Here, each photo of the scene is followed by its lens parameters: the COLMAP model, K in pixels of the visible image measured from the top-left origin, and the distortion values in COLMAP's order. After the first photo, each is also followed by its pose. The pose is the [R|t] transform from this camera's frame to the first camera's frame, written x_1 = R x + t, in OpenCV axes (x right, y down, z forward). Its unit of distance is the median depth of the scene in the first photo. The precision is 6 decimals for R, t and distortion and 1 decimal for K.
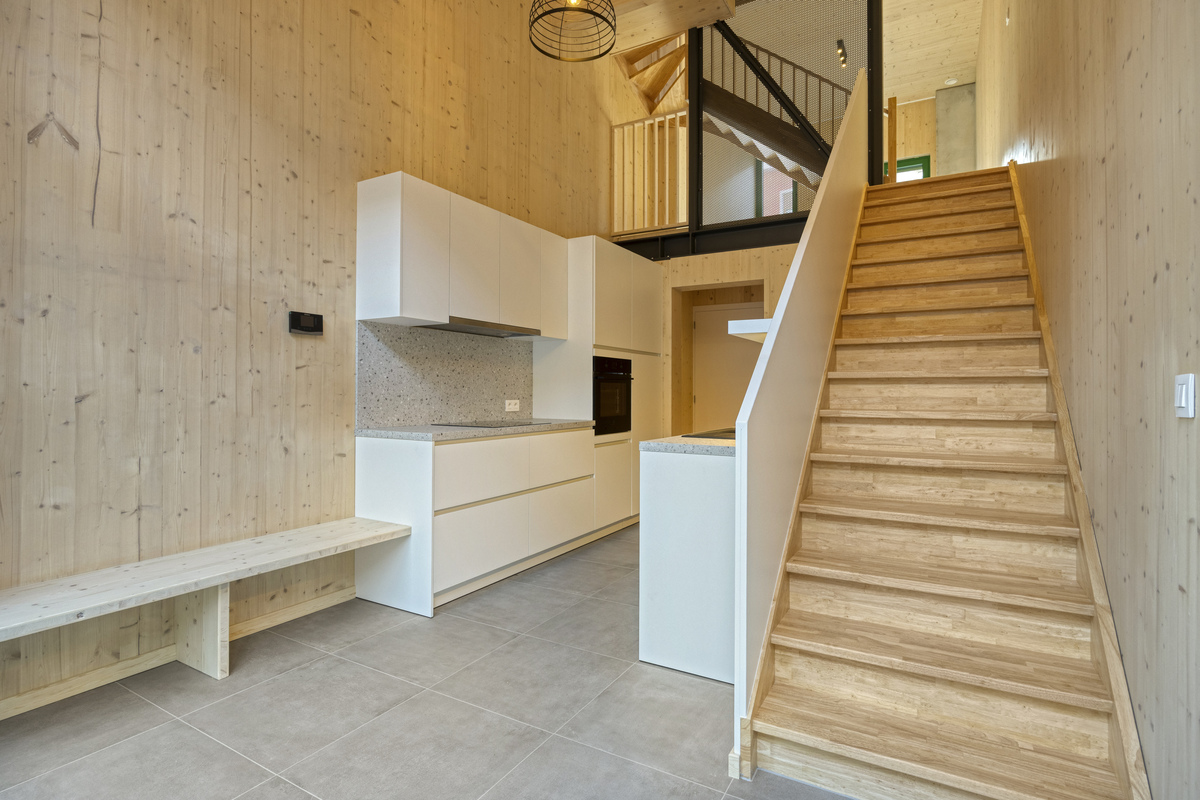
lens RADIAL K [[586.4, 0, 602.8], [0, 586.4, 393.5], [0, 0, 1]] dist [0.000028, -0.000047]
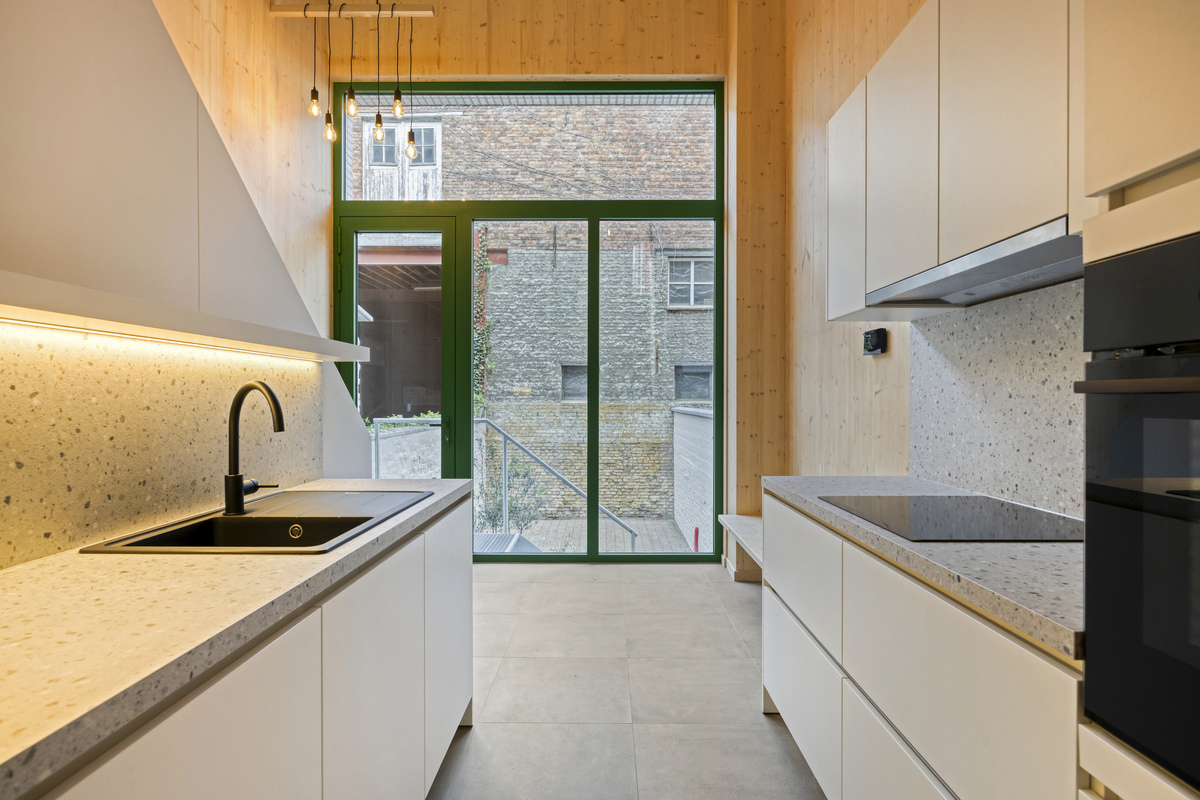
lens RADIAL K [[615.8, 0, 603.3], [0, 615.8, 400.4], [0, 0, 1]] dist [0.000137, 0.000041]
pose [[-0.870584, -0.000425, -0.492019, 0.199271], [-0.002265, 0.999992, 0.003144, -0.023640], [0.492014, 0.003852, -0.870579, 1.082589]]
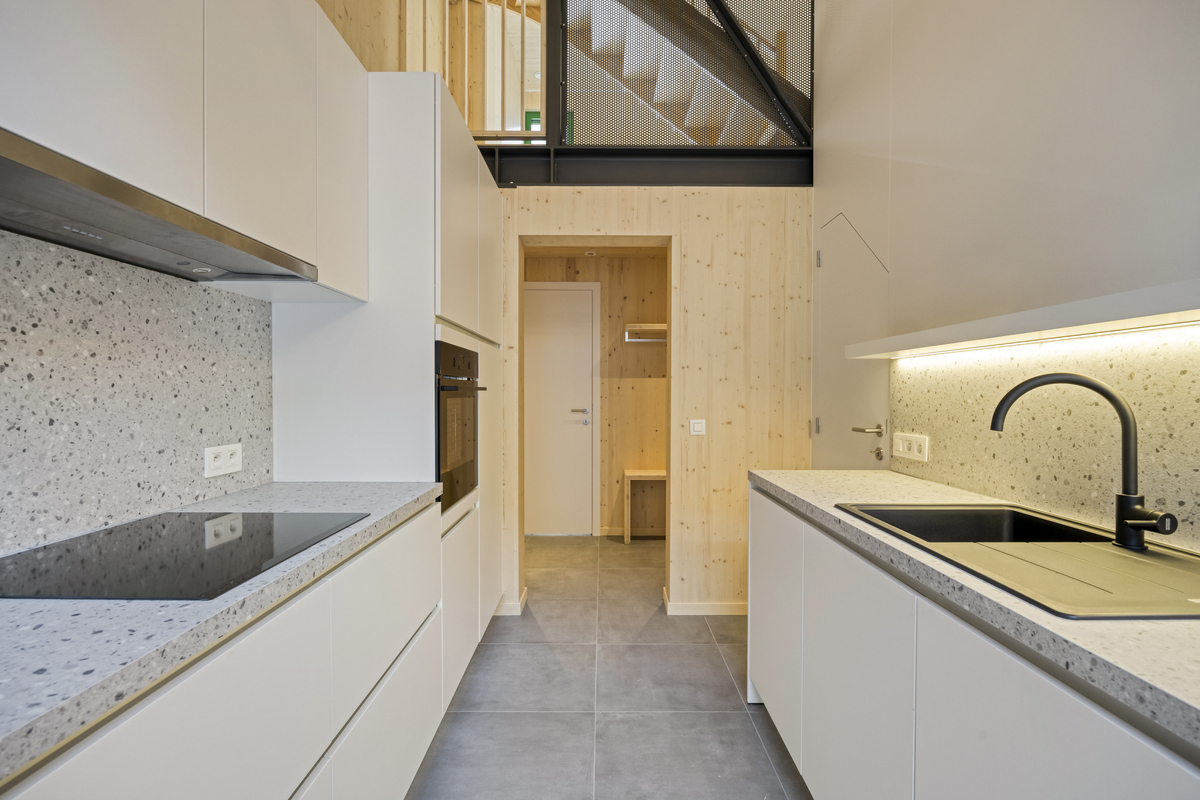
lens RADIAL K [[578.5, 0, 600.4], [0, 578.5, 391.6], [0, 0, 1]] dist [0.002510, -0.000376]
pose [[0.869115, 0.000513, 0.494610, -0.127431], [-0.000277, 1.000000, -0.000552, -0.024322], [-0.494611, 0.000343, 0.869115, 0.546280]]
